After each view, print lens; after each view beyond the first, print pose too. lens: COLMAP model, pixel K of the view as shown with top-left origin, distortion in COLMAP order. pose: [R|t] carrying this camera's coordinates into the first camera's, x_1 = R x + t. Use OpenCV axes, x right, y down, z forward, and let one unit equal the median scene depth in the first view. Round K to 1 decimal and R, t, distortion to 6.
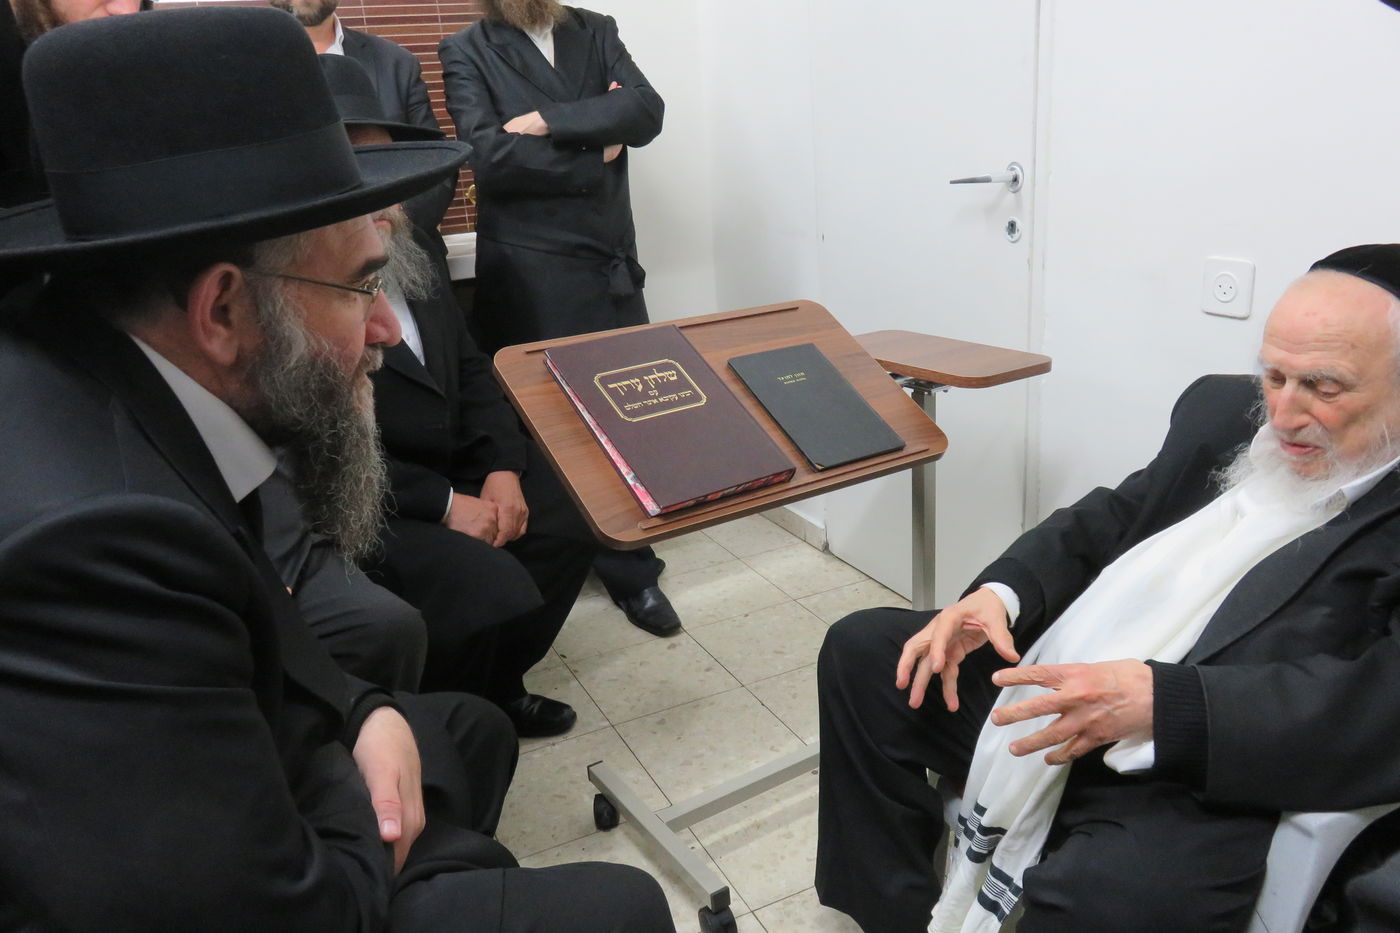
lens RADIAL K [[1065.7, 0, 700.0], [0, 1065.7, 466.5], [0, 0, 1]] dist [0.002783, -0.000580]
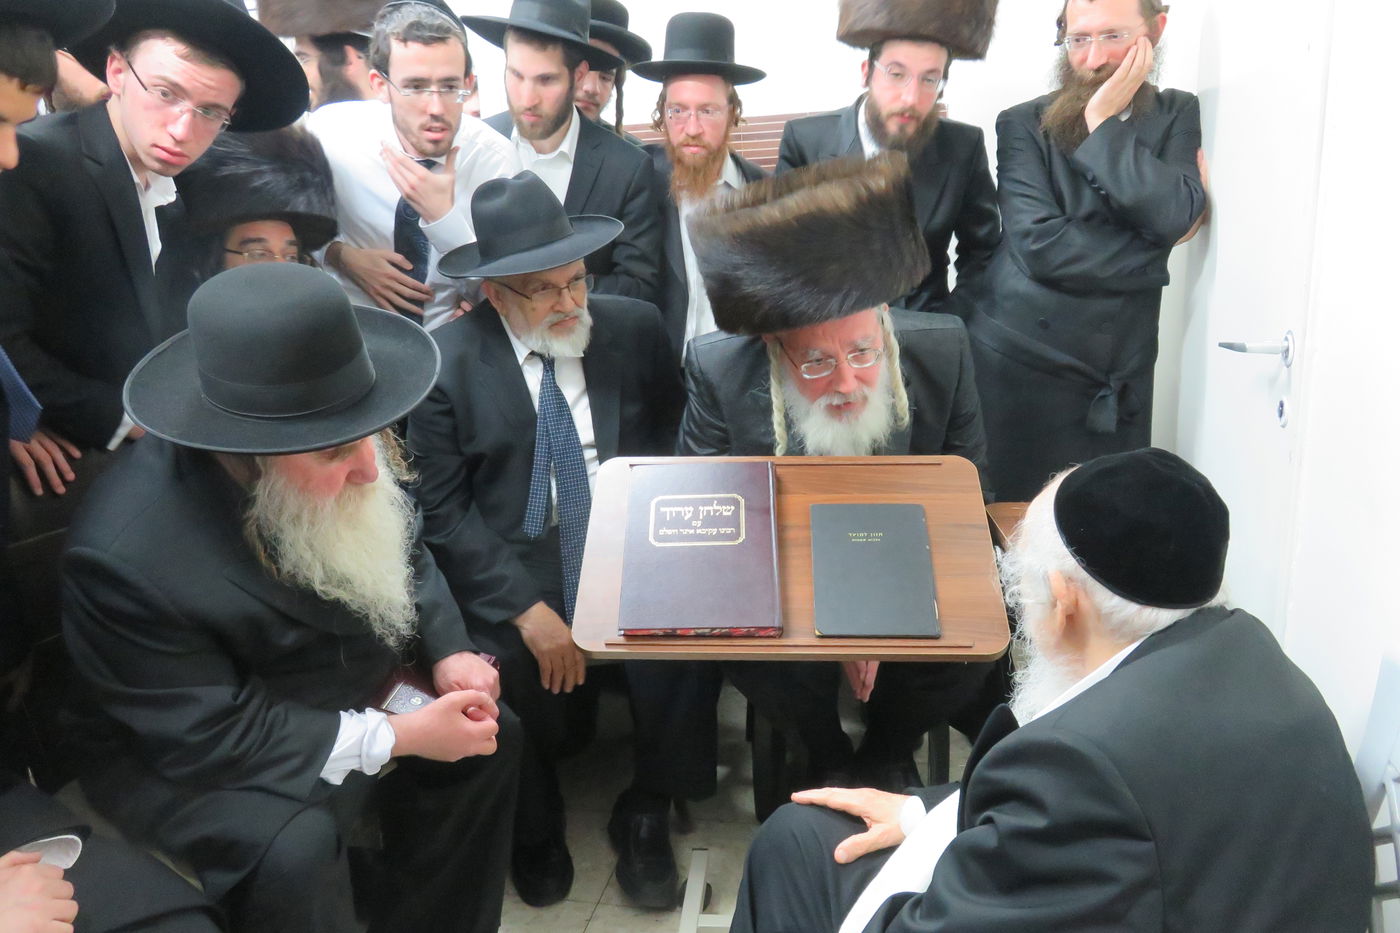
lens RADIAL K [[1065.7, 0, 700.0], [0, 1065.7, 466.5], [0, 0, 1]] dist [0.002783, -0.000580]
pose [[0.775822, 0.178686, -0.605120, 0.586835], [-0.201321, 0.979035, 0.030987, -0.155957], [0.597971, 0.097782, 0.795531, 0.136022]]
